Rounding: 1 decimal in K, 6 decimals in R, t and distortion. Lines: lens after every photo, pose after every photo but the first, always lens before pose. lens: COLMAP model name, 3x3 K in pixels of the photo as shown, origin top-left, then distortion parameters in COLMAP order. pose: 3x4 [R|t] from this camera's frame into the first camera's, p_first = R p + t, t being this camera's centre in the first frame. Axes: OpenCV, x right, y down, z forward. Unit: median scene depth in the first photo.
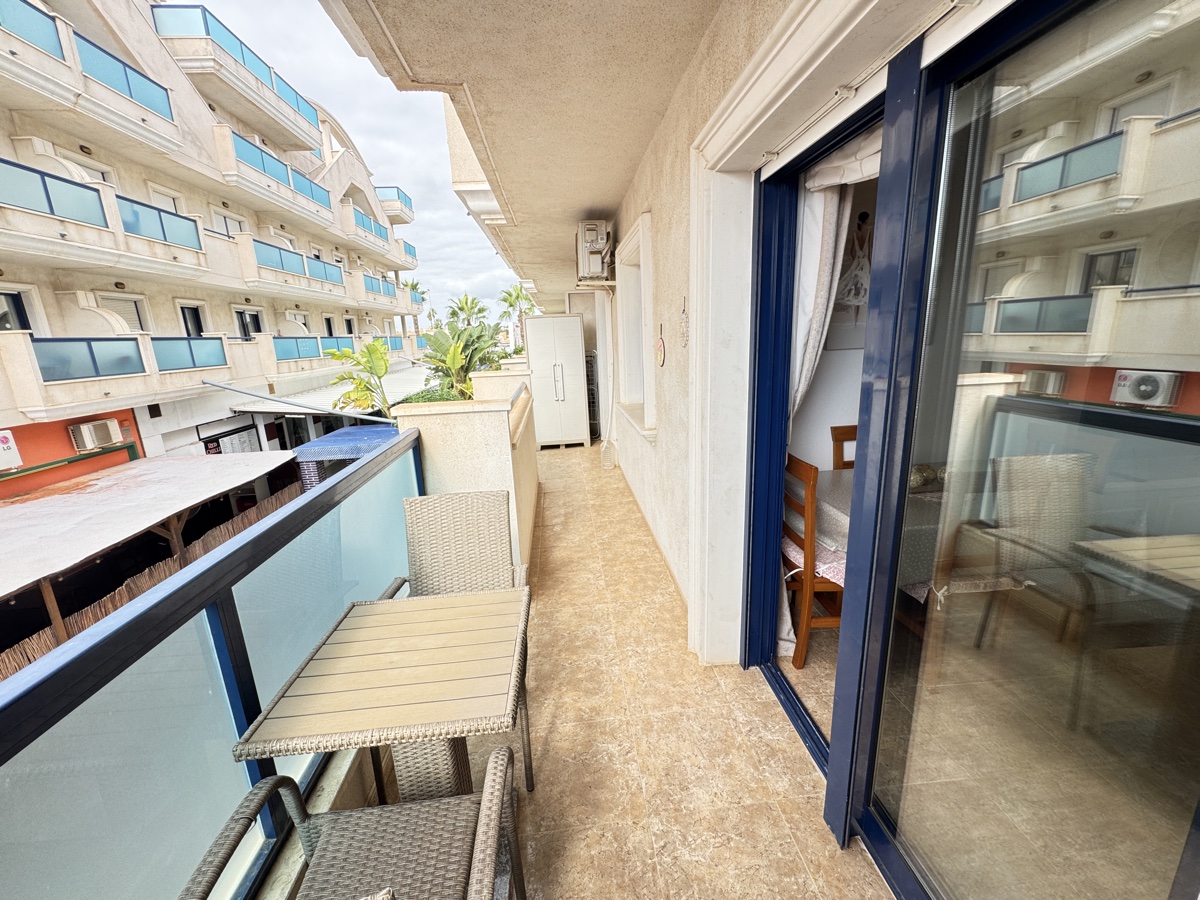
lens RADIAL K [[478.4, 0, 603.7], [0, 478.4, 445.0], [0, 0, 1]] dist [-0.004540, 0.000373]
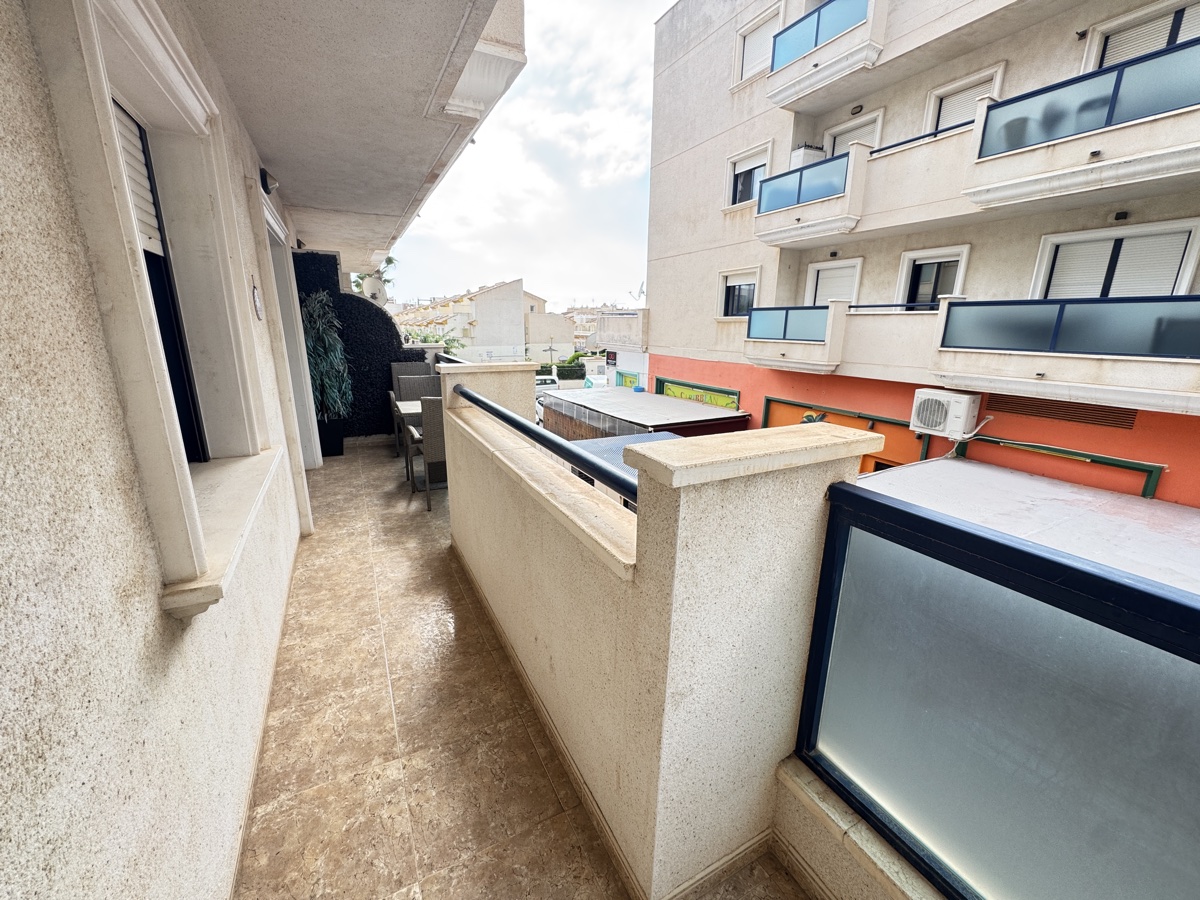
lens RADIAL K [[478.4, 0, 604.2], [0, 478.4, 453.5], [0, 0, 1]] dist [-0.004540, 0.000373]
pose [[-0.923489, 0.123789, -0.363105, -0.104764], [-0.072326, 0.873352, 0.481690, -0.409140], [0.376746, 0.471097, -0.797577, 1.804733]]
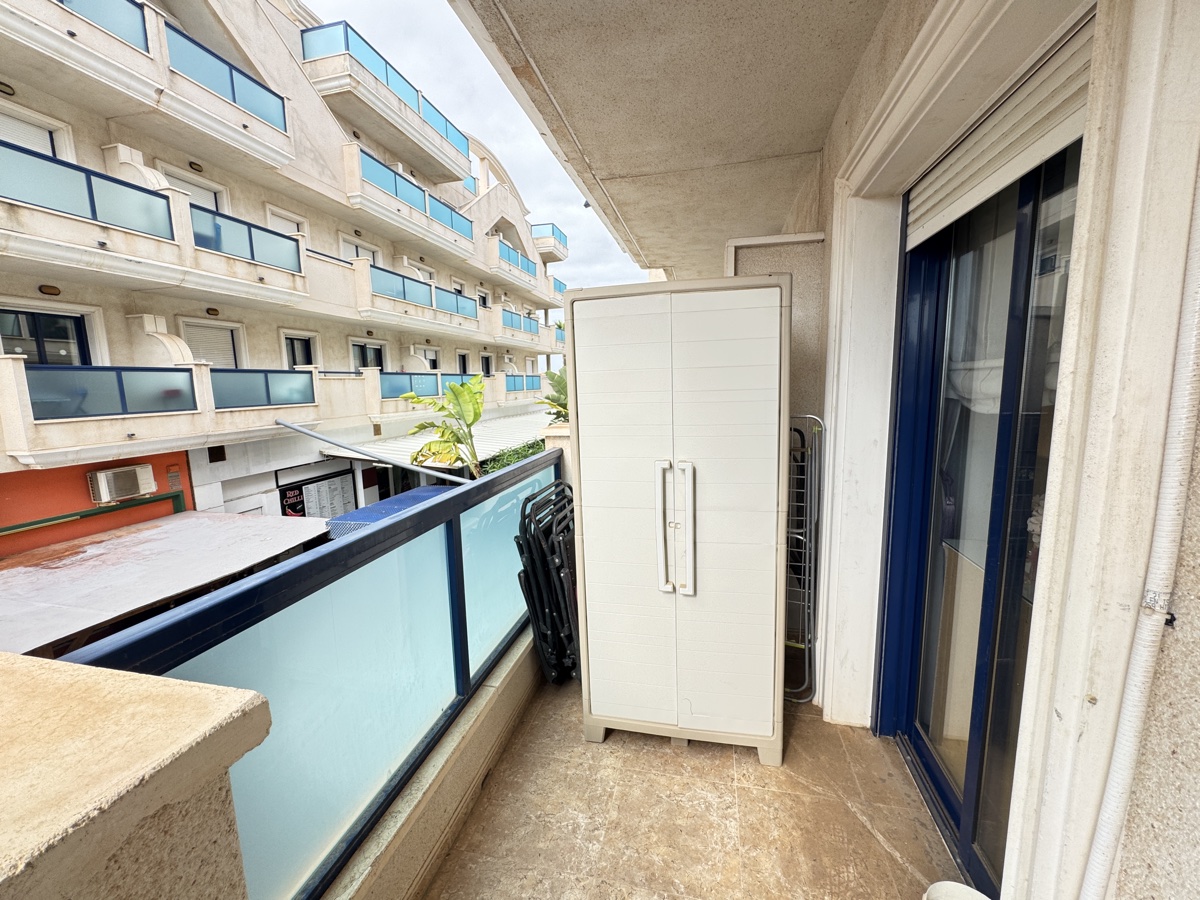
lens RADIAL K [[478.4, 0, 599.7], [0, 478.4, 443.5], [0, 0, 1]] dist [-0.004540, 0.000373]
pose [[0.947531, 0.063168, -0.313361, -0.026891], [-0.091078, 0.992998, -0.075228, -0.079250], [0.306415, 0.099821, 0.946650, 0.359711]]
